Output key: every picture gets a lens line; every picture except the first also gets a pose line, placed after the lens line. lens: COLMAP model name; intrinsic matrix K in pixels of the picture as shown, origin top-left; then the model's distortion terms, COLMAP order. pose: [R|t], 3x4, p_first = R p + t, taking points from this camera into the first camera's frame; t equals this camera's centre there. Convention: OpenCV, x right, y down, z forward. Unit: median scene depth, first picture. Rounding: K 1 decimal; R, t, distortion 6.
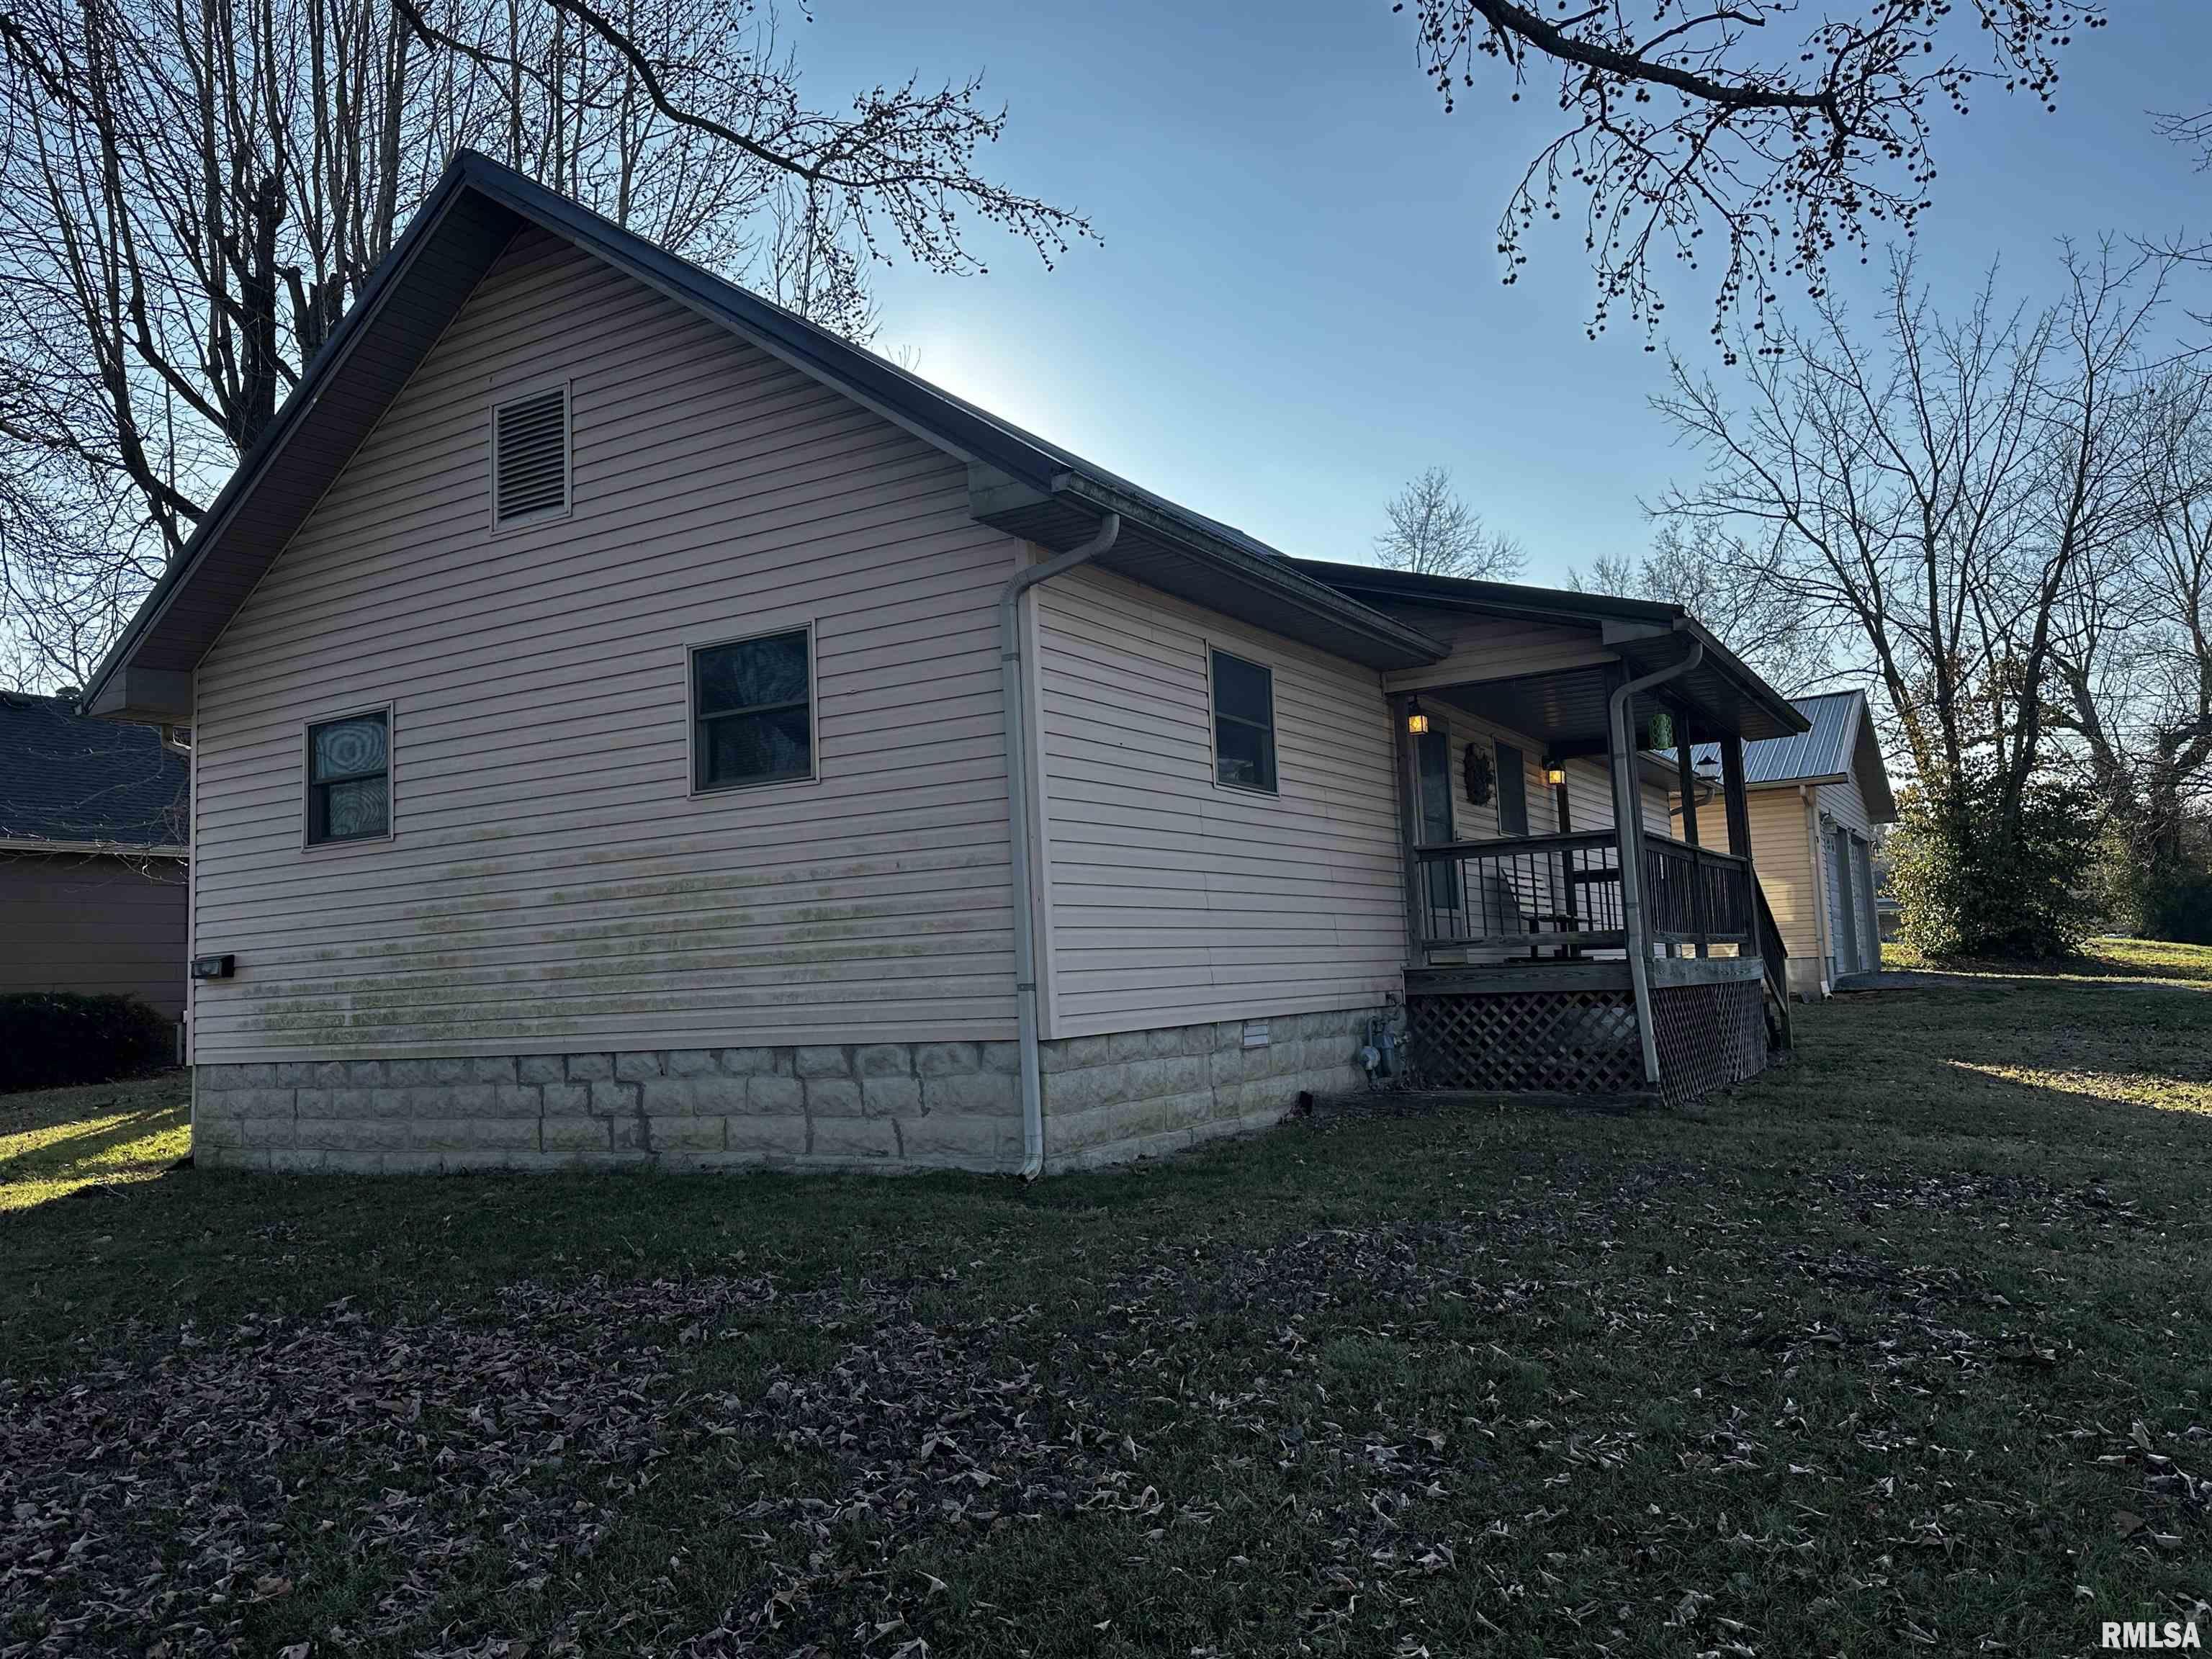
lens RADIAL K [[1588.4, 0, 1114.8], [0, 1588.4, 825.0], [0, 0, 1]] dist [0.133483, -0.159205]
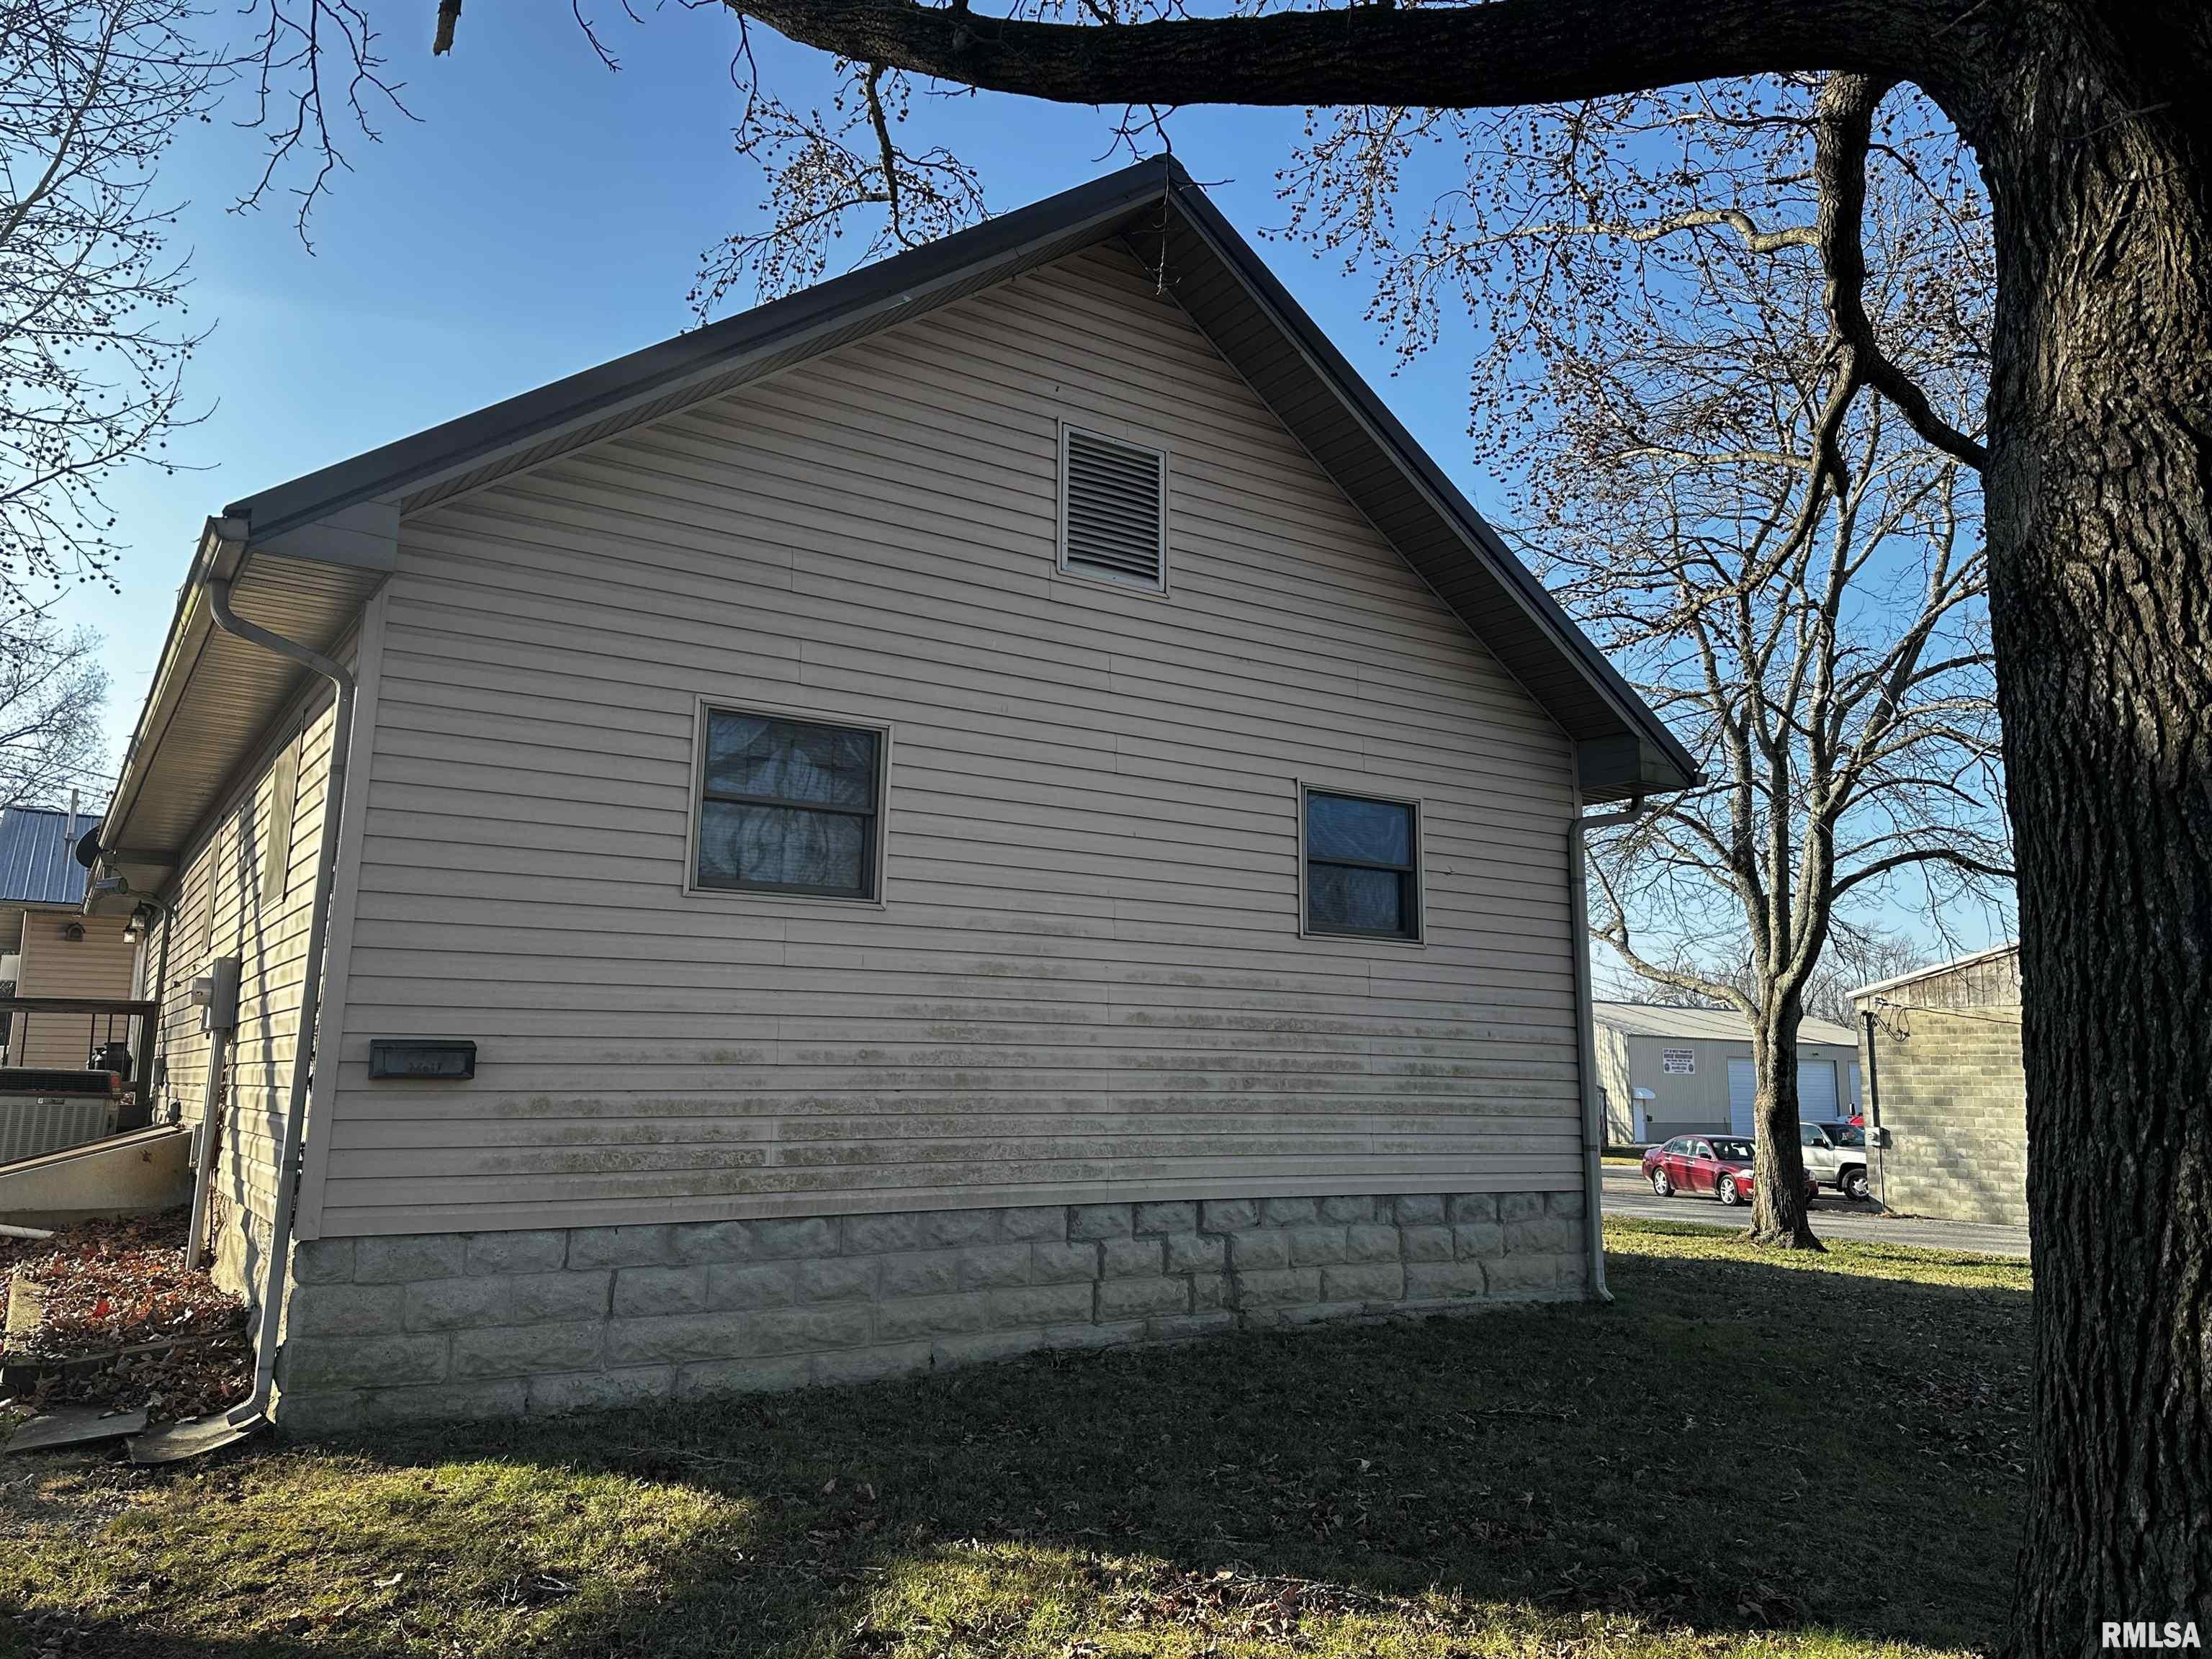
lens RADIAL K [[1588.4, 0, 1114.8], [0, 1588.4, 825.0], [0, 0, 1]] dist [0.133483, -0.159205]
pose [[0.439188, 0.195481, 0.876870, -1.171083], [-0.119709, 0.980070, -0.158530, 0.083959], [-0.890384, -0.035345, 0.453836, 0.650706]]
